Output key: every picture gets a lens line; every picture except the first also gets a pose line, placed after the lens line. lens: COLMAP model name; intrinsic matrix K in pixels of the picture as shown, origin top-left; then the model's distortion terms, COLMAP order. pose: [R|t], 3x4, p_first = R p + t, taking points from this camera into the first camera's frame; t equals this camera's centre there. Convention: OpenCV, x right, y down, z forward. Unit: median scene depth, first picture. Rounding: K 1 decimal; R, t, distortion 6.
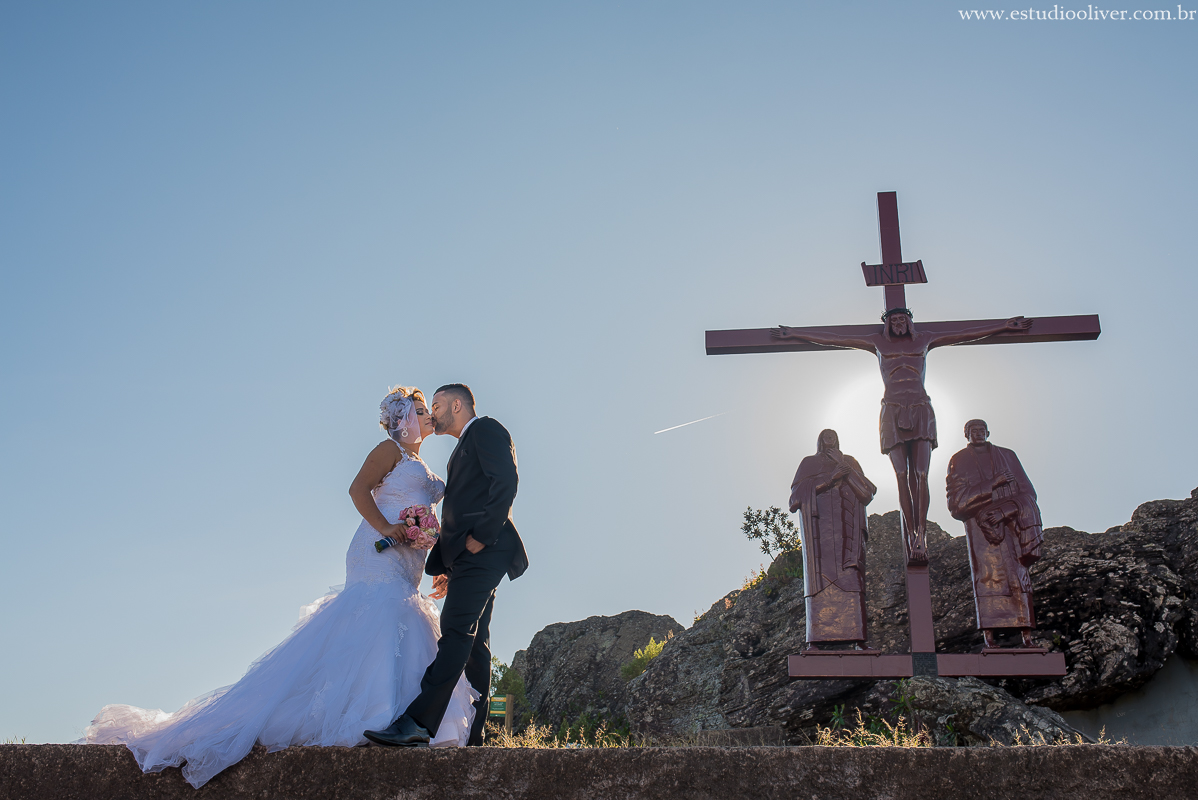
lens RADIAL K [[1129.3, 0, 599.0], [0, 1129.3, 400.0], [0, 0, 1]] dist [-0.068647, 0.063403]
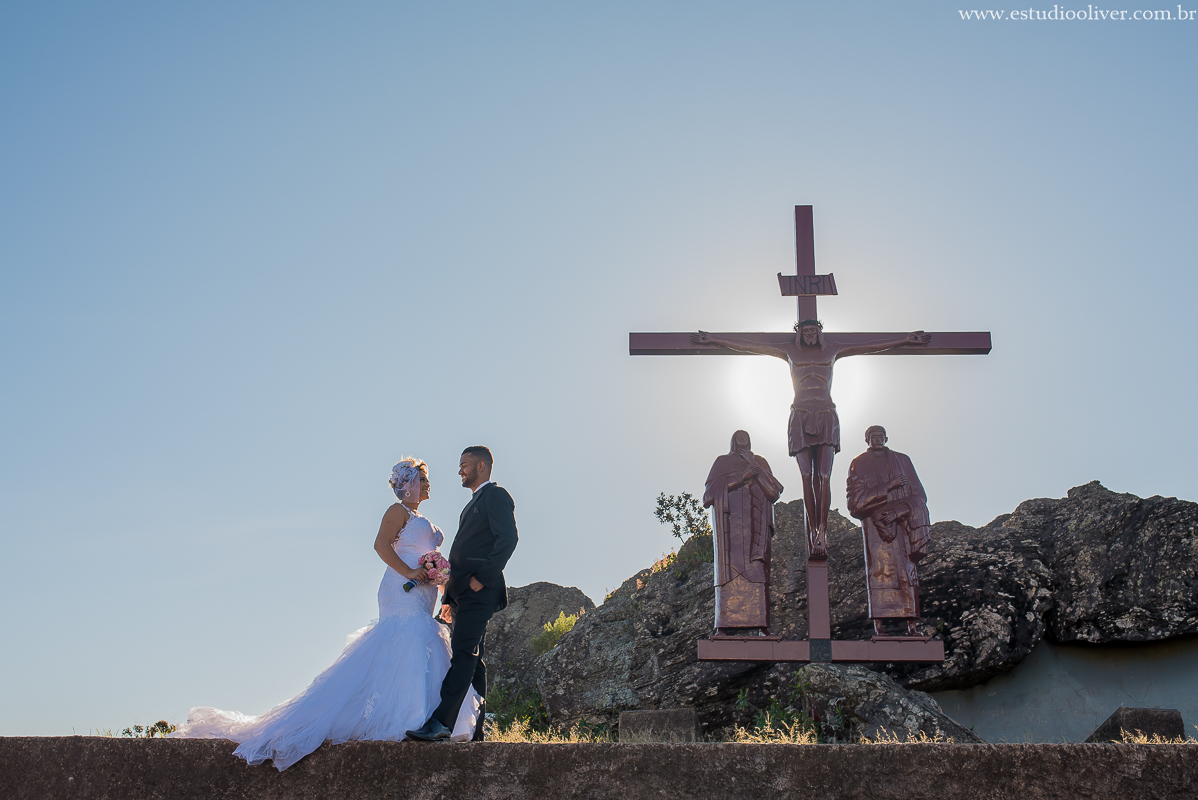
lens RADIAL K [[1216.3, 0, 599.0], [0, 1216.3, 400.0], [0, 0, 1]] dist [-0.075037, 0.033051]
pose [[0.995519, 0.026999, 0.090628, -0.038184], [-0.031624, 0.998249, 0.049995, -0.057933], [-0.089119, -0.052637, 0.994629, -0.142624]]
